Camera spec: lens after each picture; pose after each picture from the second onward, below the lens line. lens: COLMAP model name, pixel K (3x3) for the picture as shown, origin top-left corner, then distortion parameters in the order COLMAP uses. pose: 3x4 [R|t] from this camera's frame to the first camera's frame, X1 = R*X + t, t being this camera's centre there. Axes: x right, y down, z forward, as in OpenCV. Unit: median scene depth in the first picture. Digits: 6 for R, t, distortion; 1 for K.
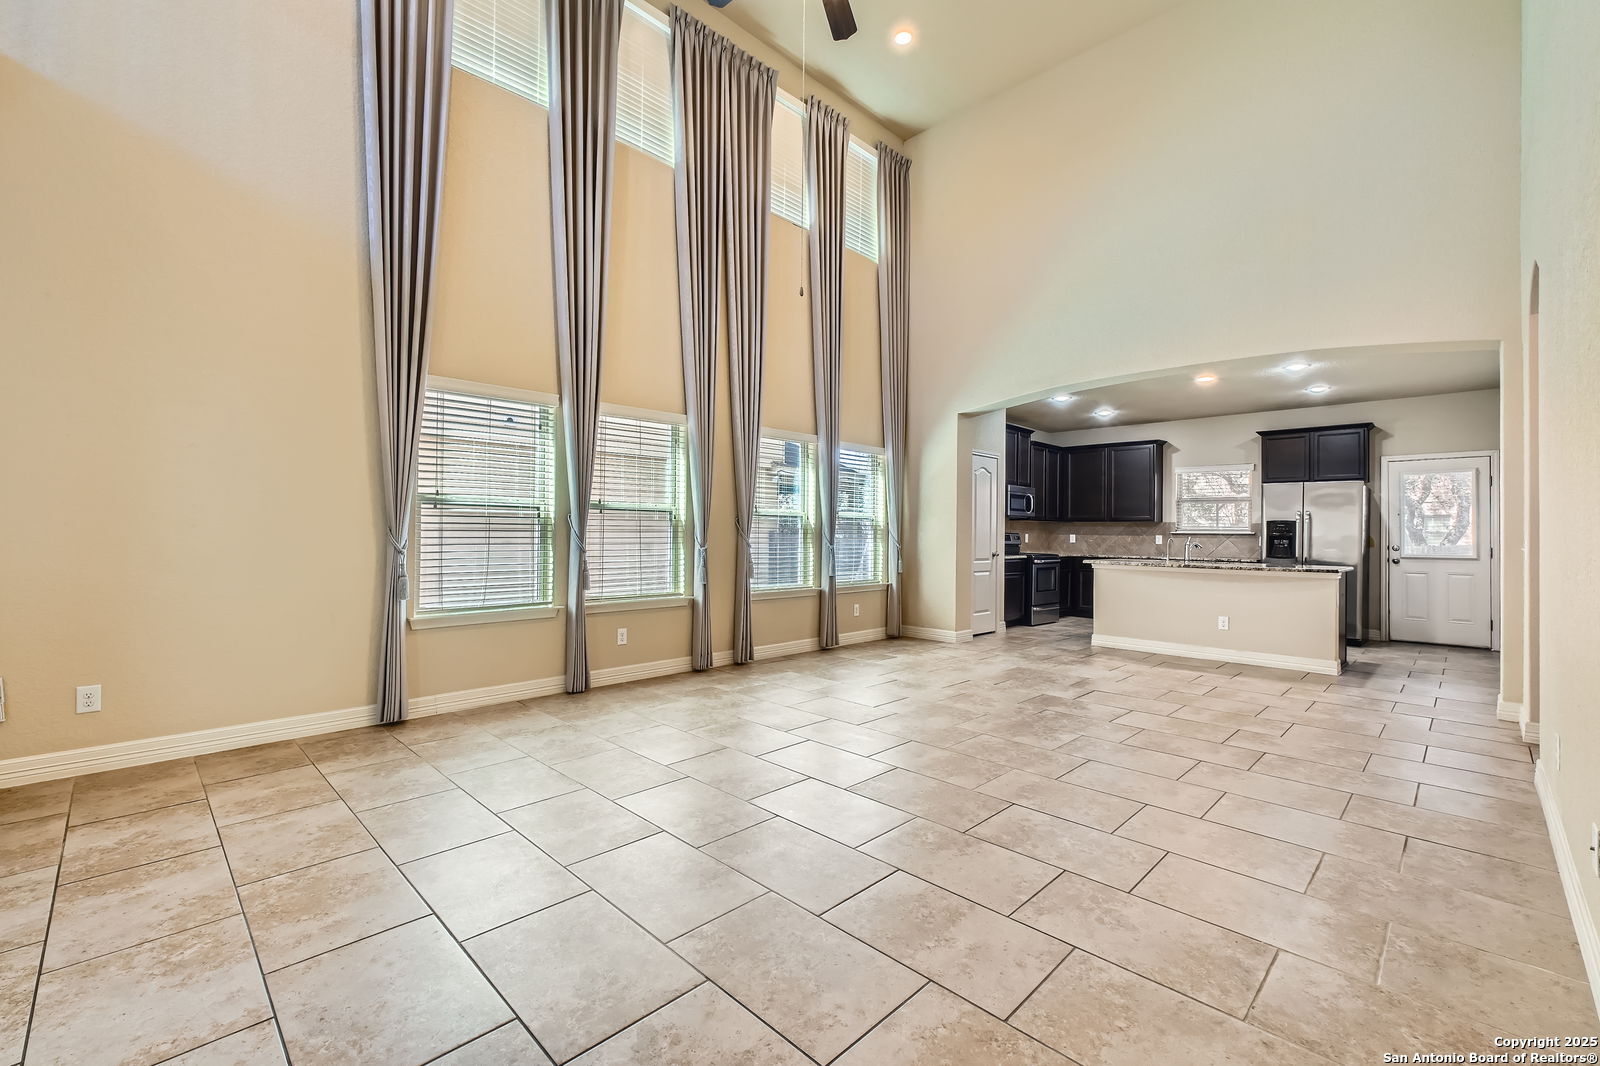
lens RADIAL K [[682.0, 0, 789.4], [0, 682.0, 532.2], [0, 0, 1]] dist [-0.001600, 0.000418]
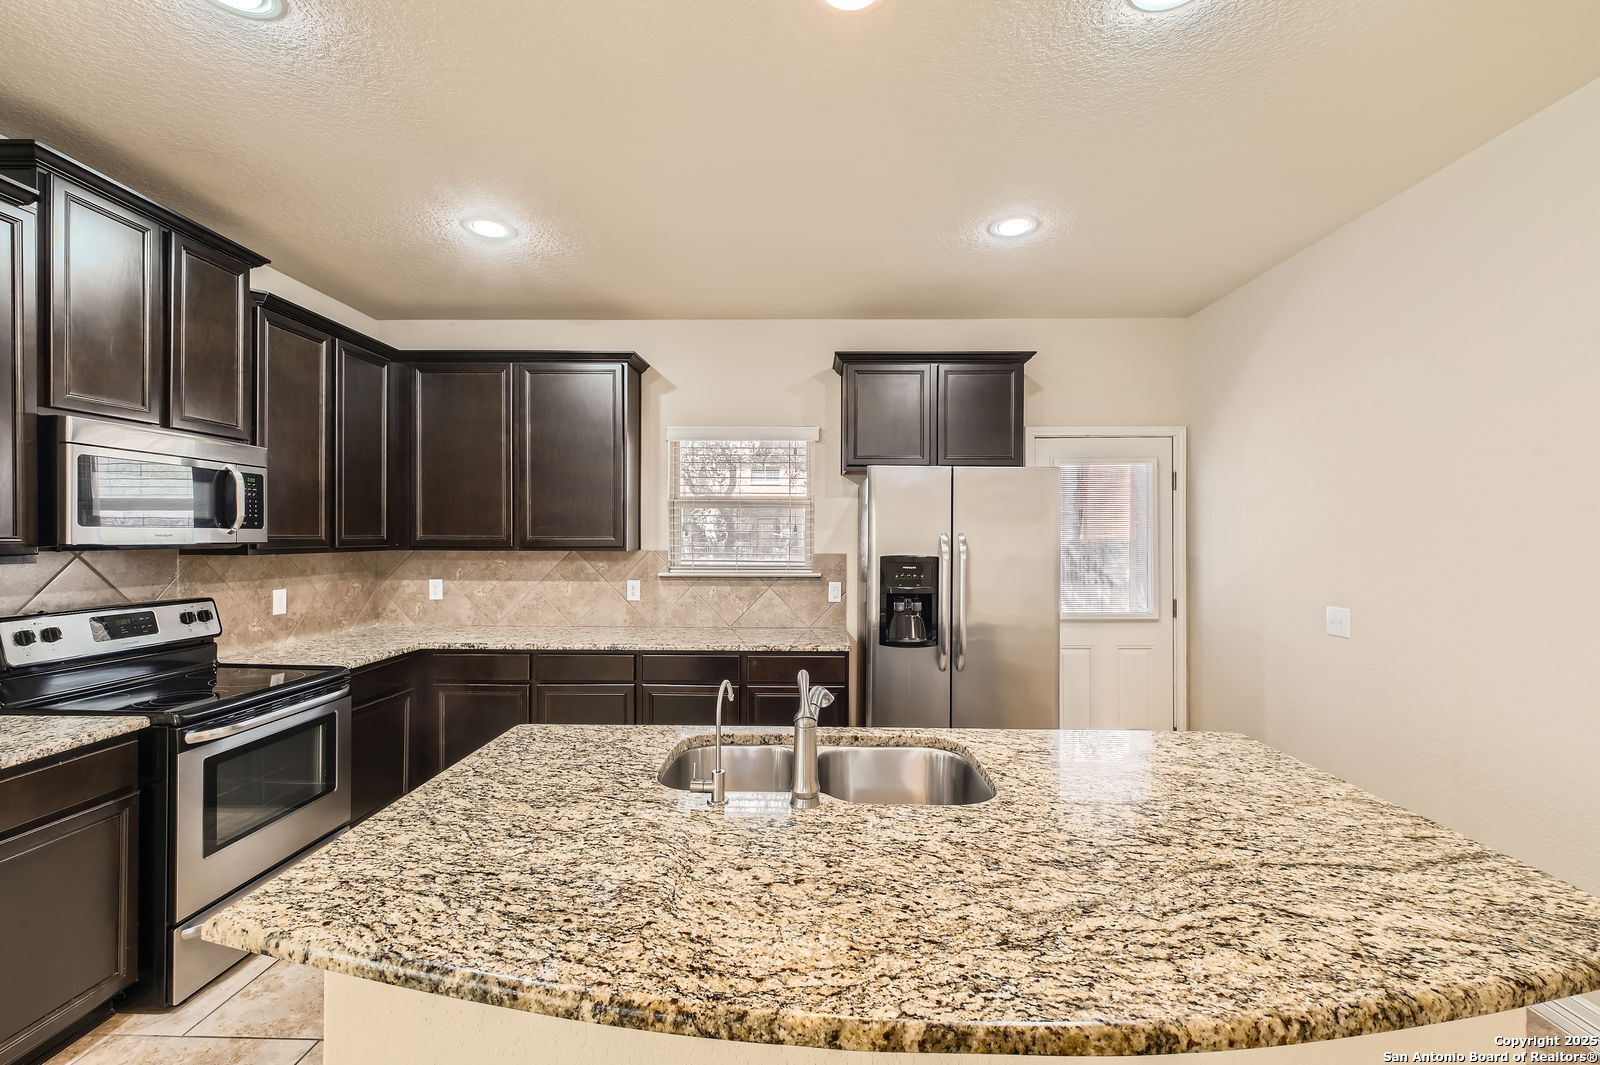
lens RADIAL K [[682.0, 0, 797.3], [0, 682.0, 532.6], [0, 0, 1]] dist [-0.001600, 0.000418]
pose [[0.722200, -0.006193, 0.691657, 0.341191], [0.004103, 0.999981, 0.004670, -0.029314], [-0.691672, -0.000534, 0.722211, 0.660058]]
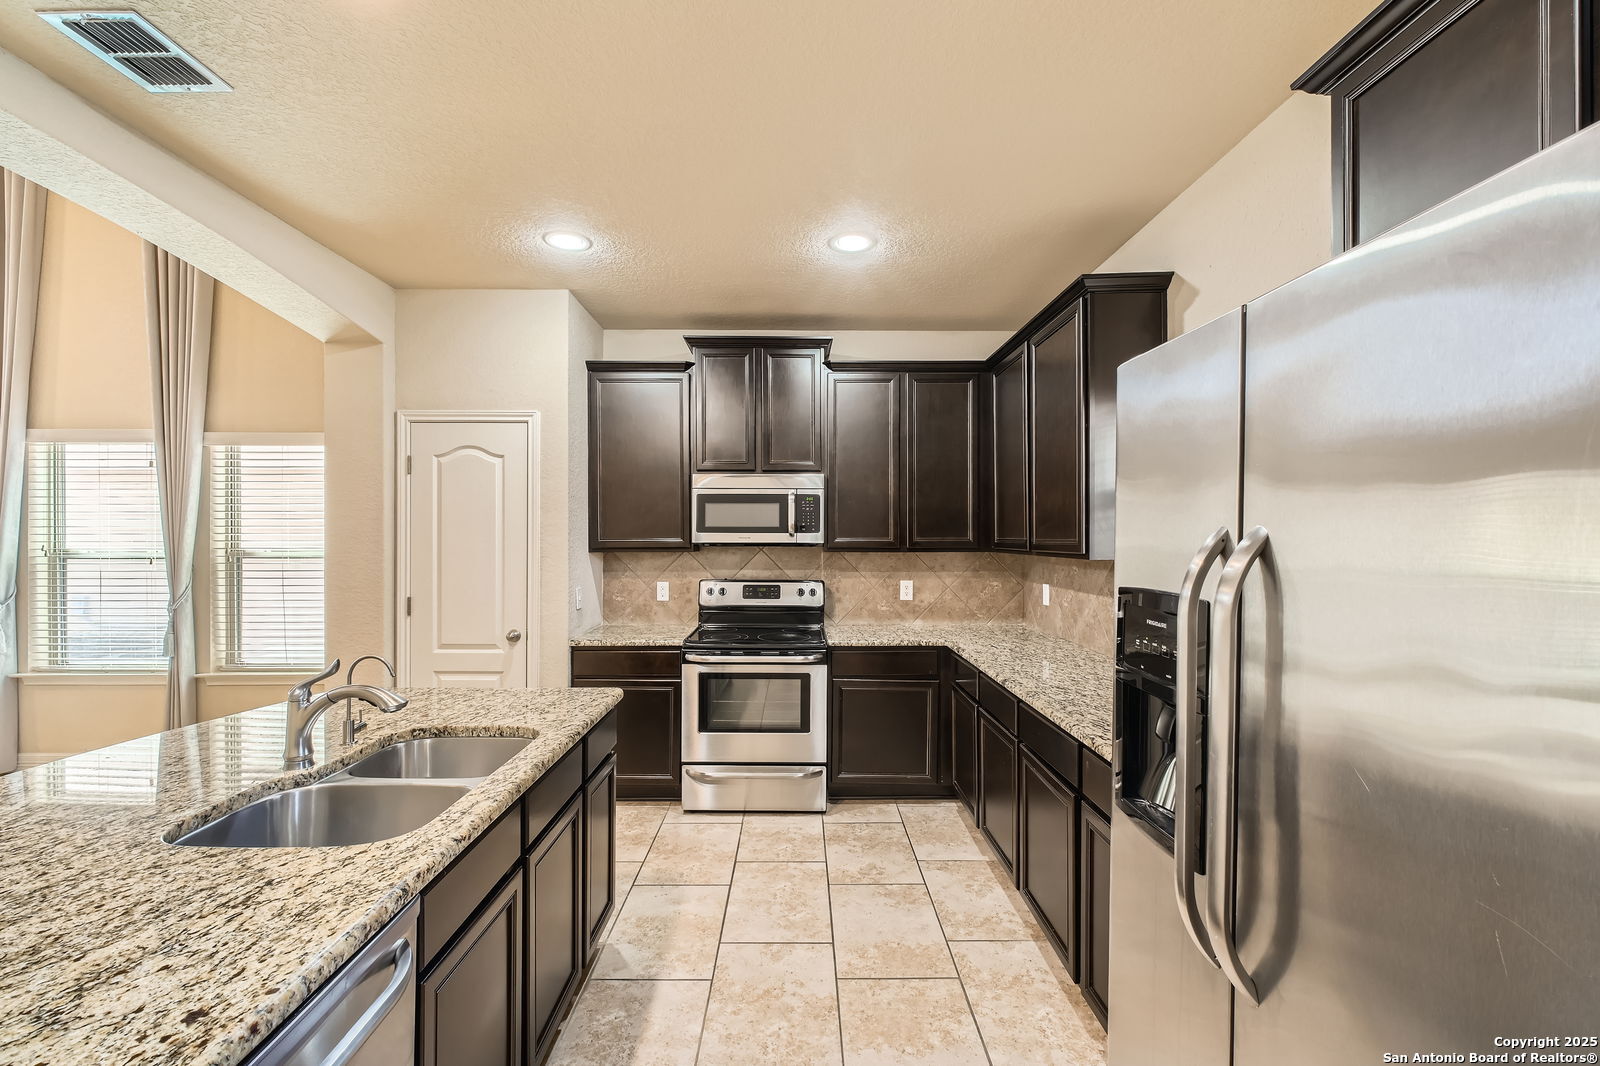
lens RADIAL K [[682.0, 0, 801.6], [0, 682.0, 537.3], [0, 0, 1]] dist [-0.001600, 0.000418]
pose [[0.709698, -0.009921, -0.704436, 0.683044], [0.007672, 0.999950, -0.006353, -0.025092], [0.704464, -0.000896, 0.709739, 0.739442]]
